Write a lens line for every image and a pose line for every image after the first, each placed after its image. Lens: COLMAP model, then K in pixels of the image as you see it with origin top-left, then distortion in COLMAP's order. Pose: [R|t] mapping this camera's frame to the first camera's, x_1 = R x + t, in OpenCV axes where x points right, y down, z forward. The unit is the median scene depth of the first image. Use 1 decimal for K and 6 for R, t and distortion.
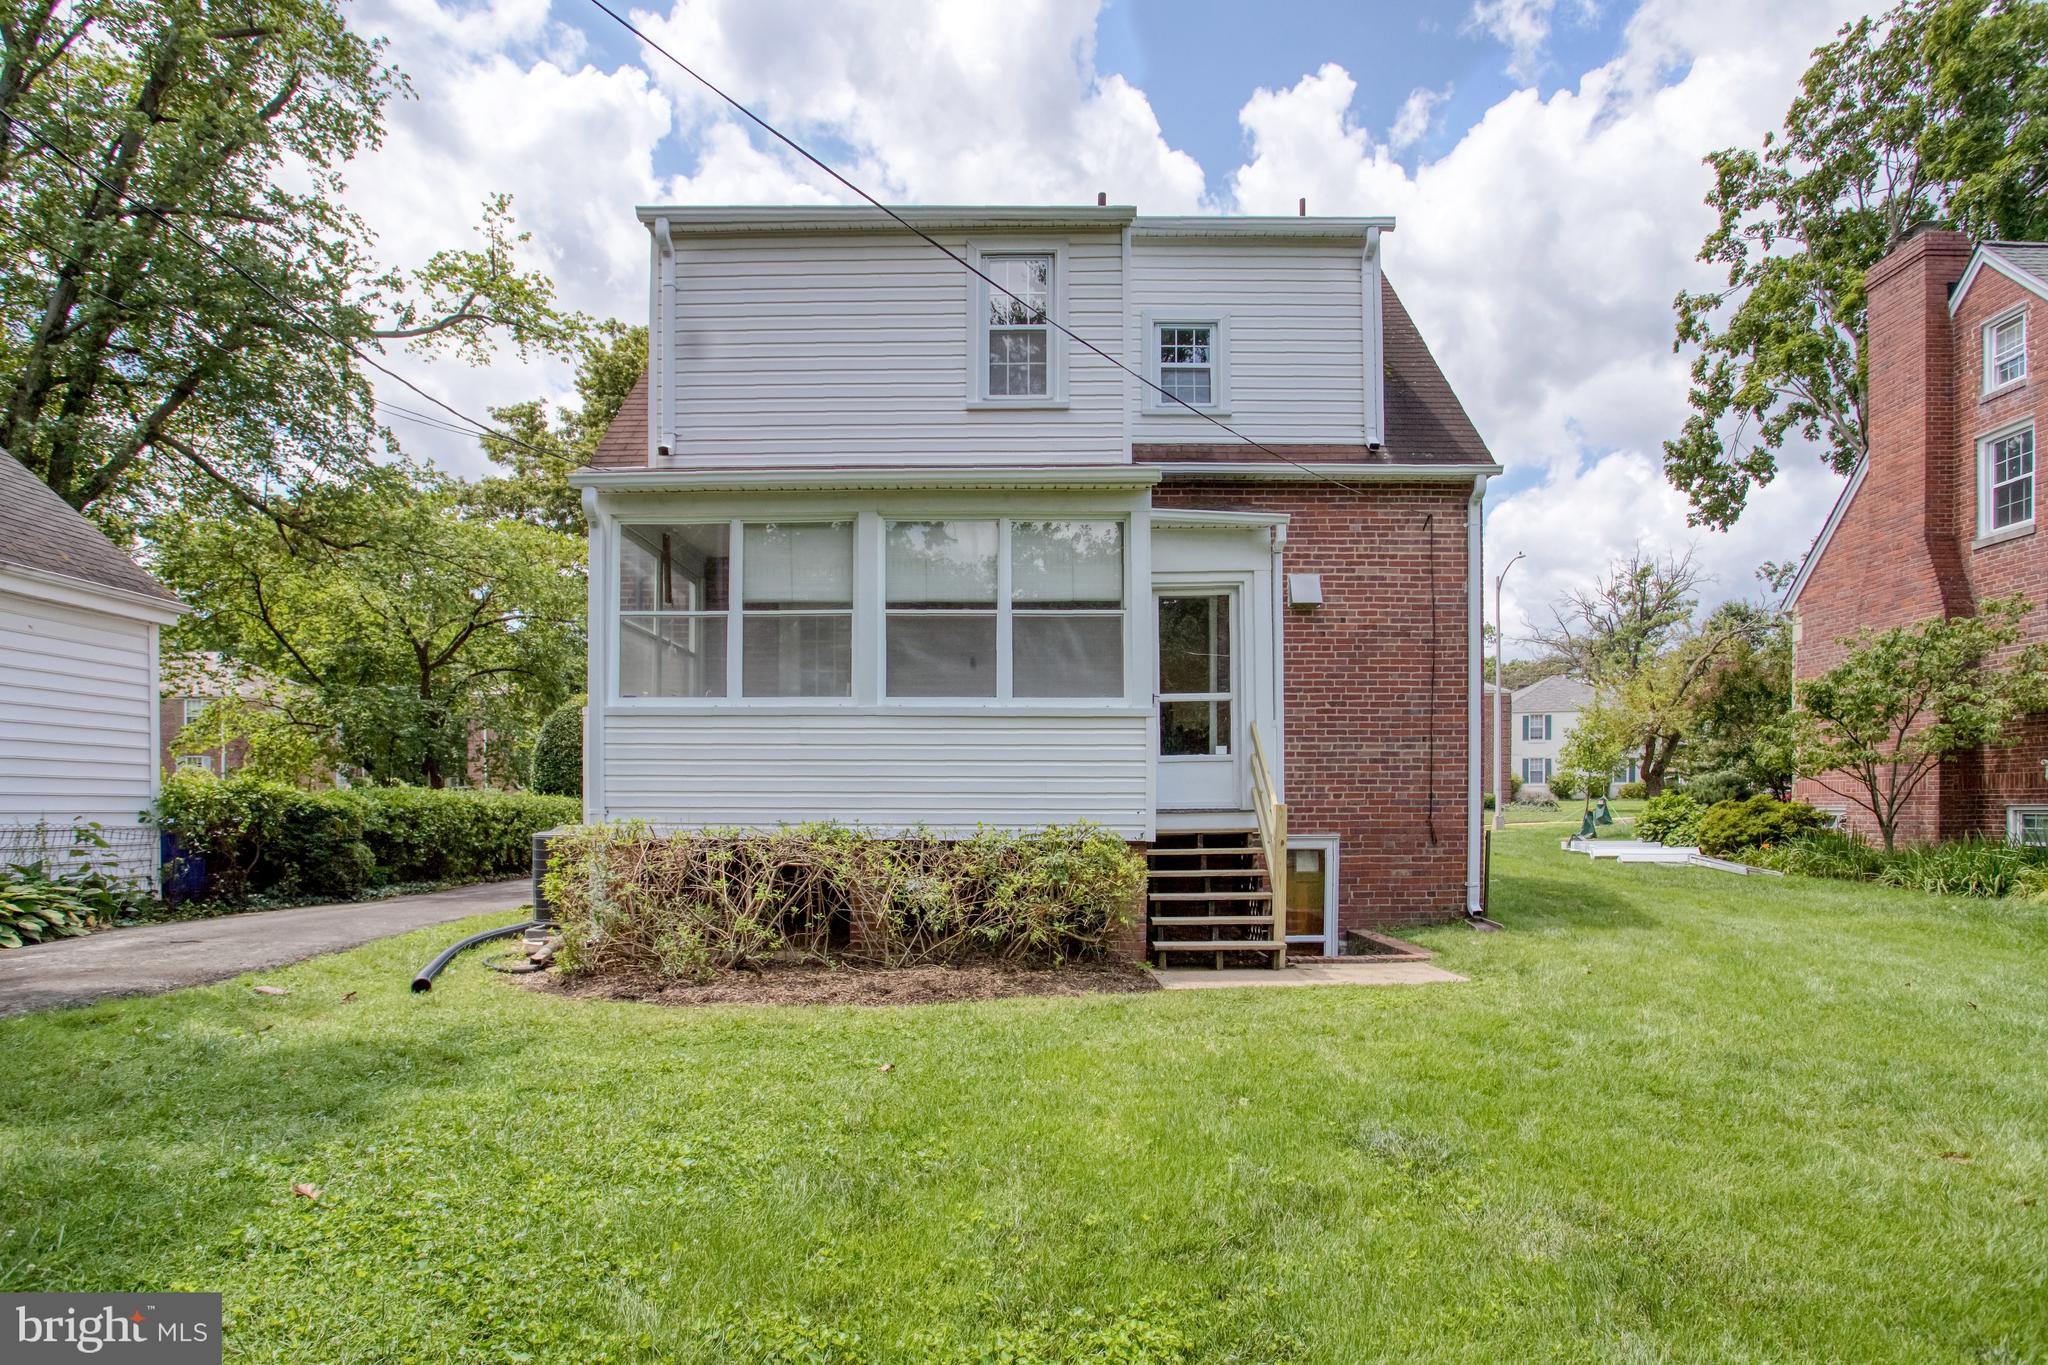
lens RADIAL K [[1007.2, 0, 1060.8], [0, 1007.2, 791.8], [0, 0, 1]] dist [-0.046685, 0.018981]
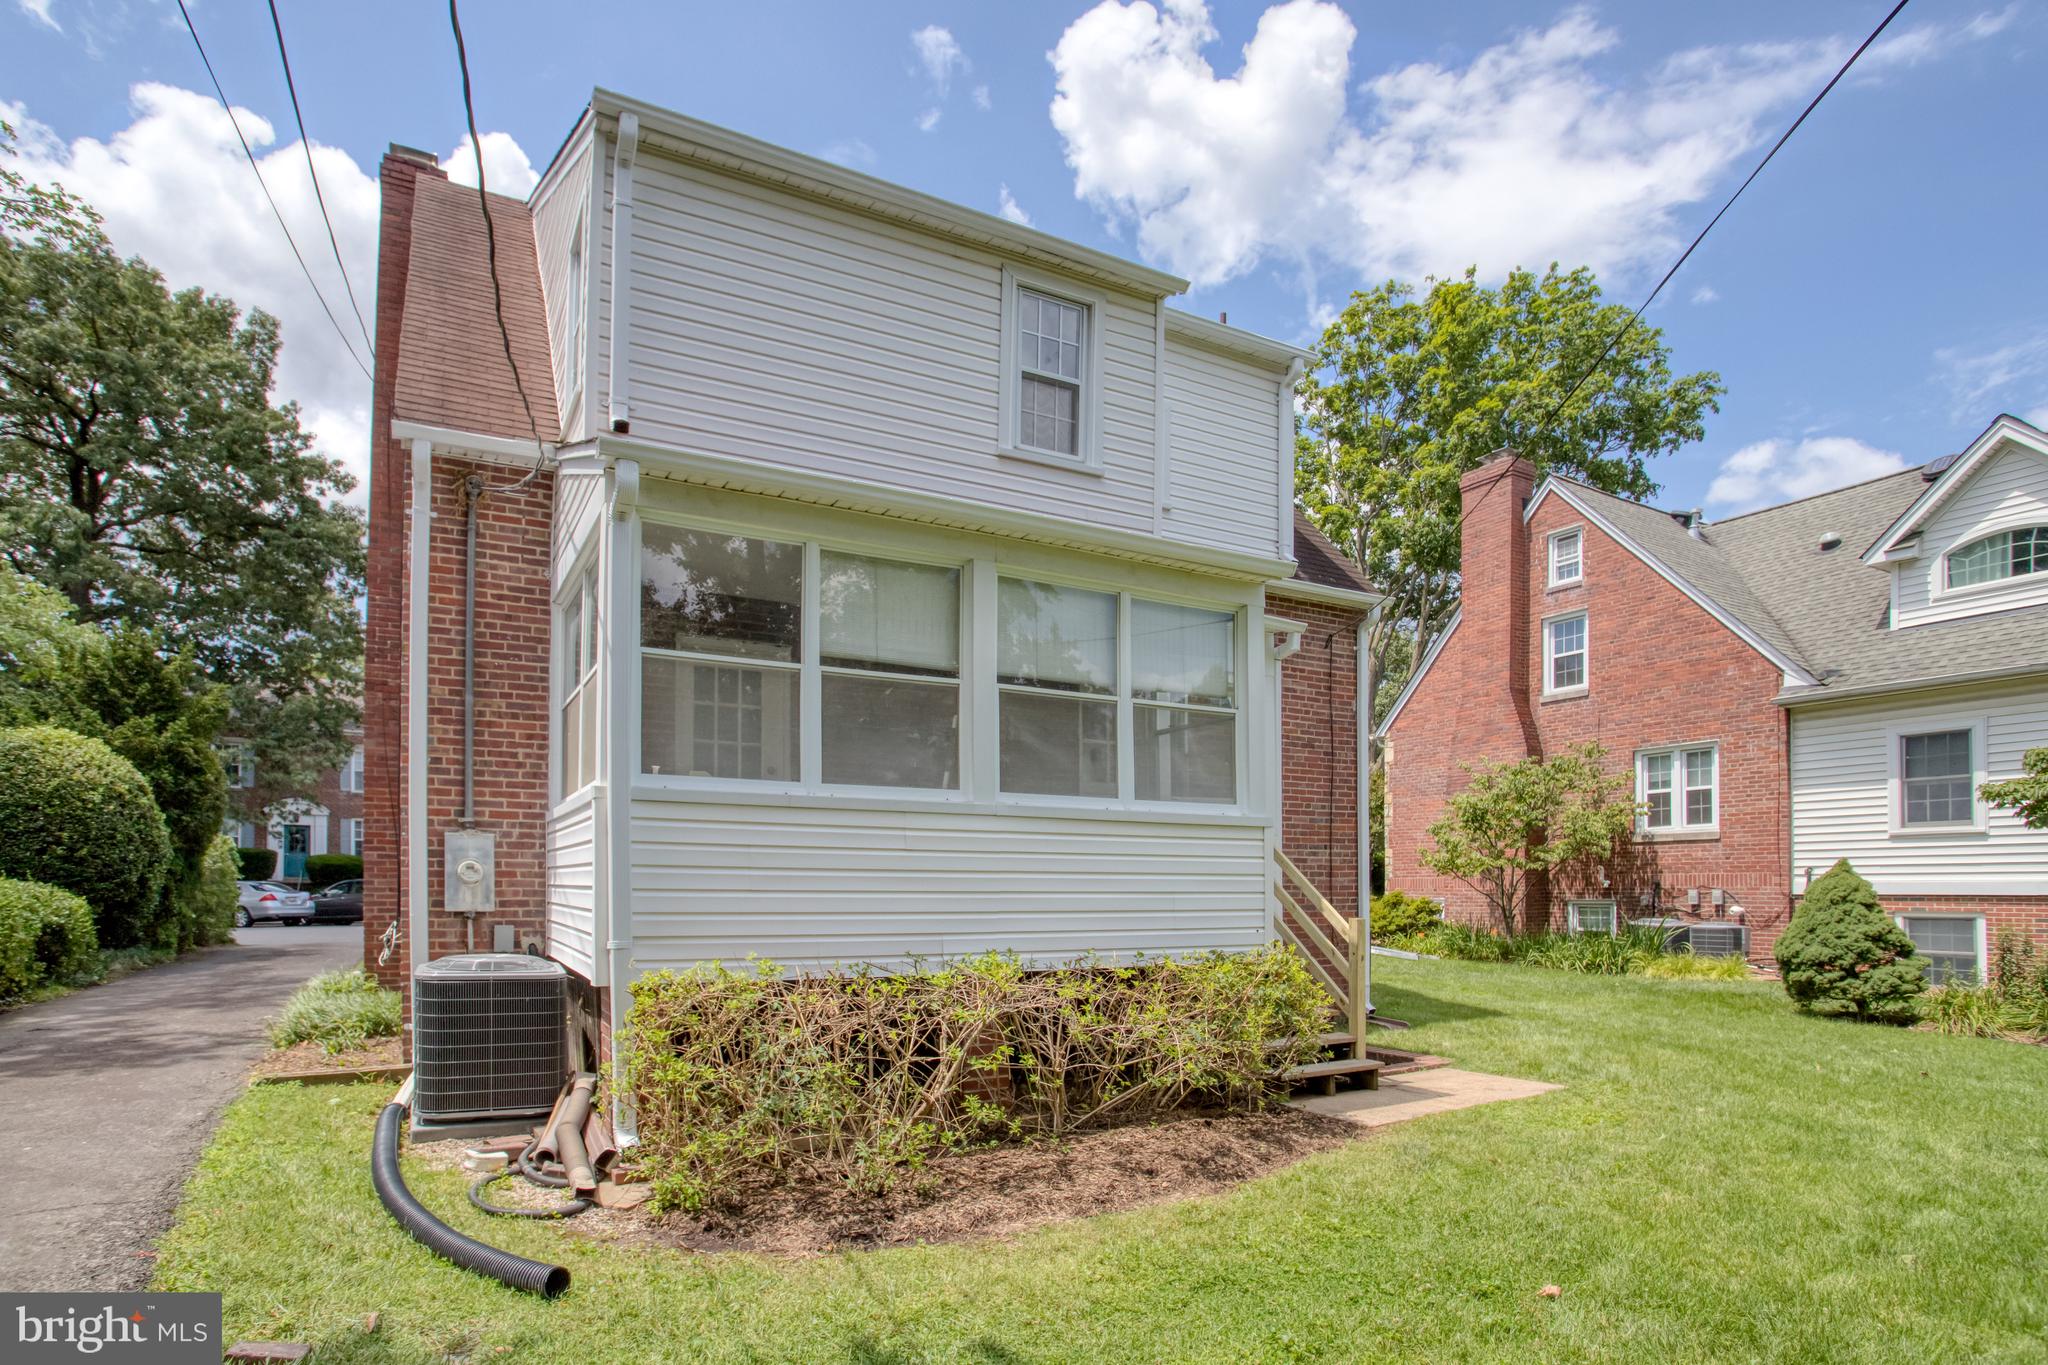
lens RADIAL K [[1007.4, 0, 1020.2], [0, 1007.4, 825.4], [0, 0, 1]] dist [-0.041217, 0.000058]
pose [[0.887124, 0.028558, 0.460647, -0.409697], [-0.007493, 0.998844, -0.047492, -0.023100], [-0.461470, 0.038679, 0.886312, 0.219317]]
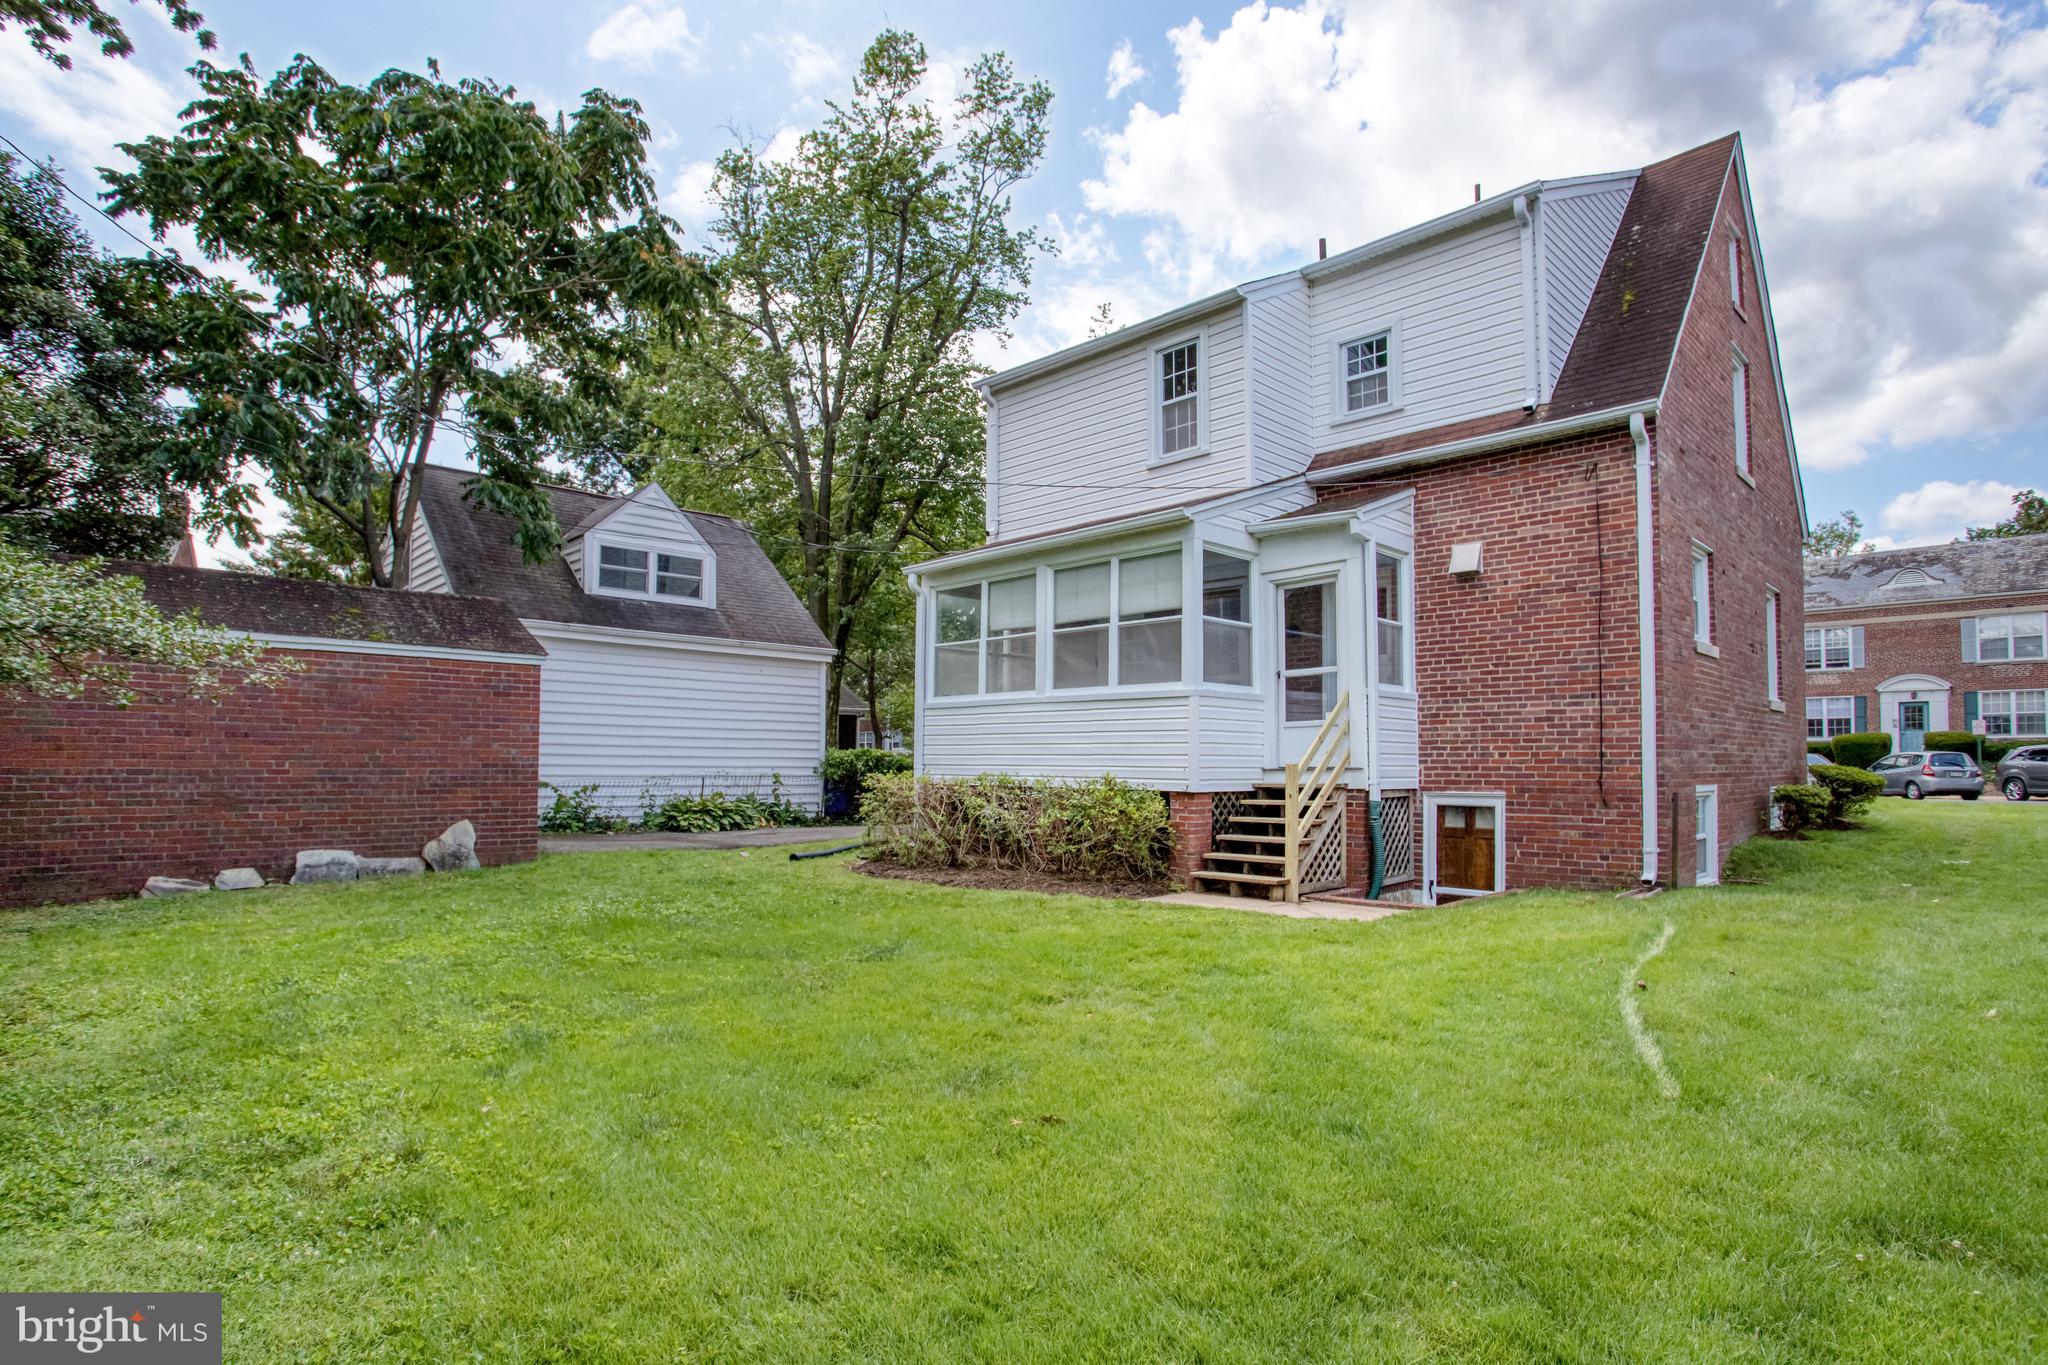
lens RADIAL K [[1039.9, 0, 1081.4], [0, 1039.9, 682.5], [0, 0, 1]] dist [-0.045288, 0.036906]
pose [[0.733813, -0.051251, -0.677415, 0.683261], [0.006075, 0.997605, -0.068895, 0.000356], [0.679324, 0.046441, 0.732367, -0.061769]]
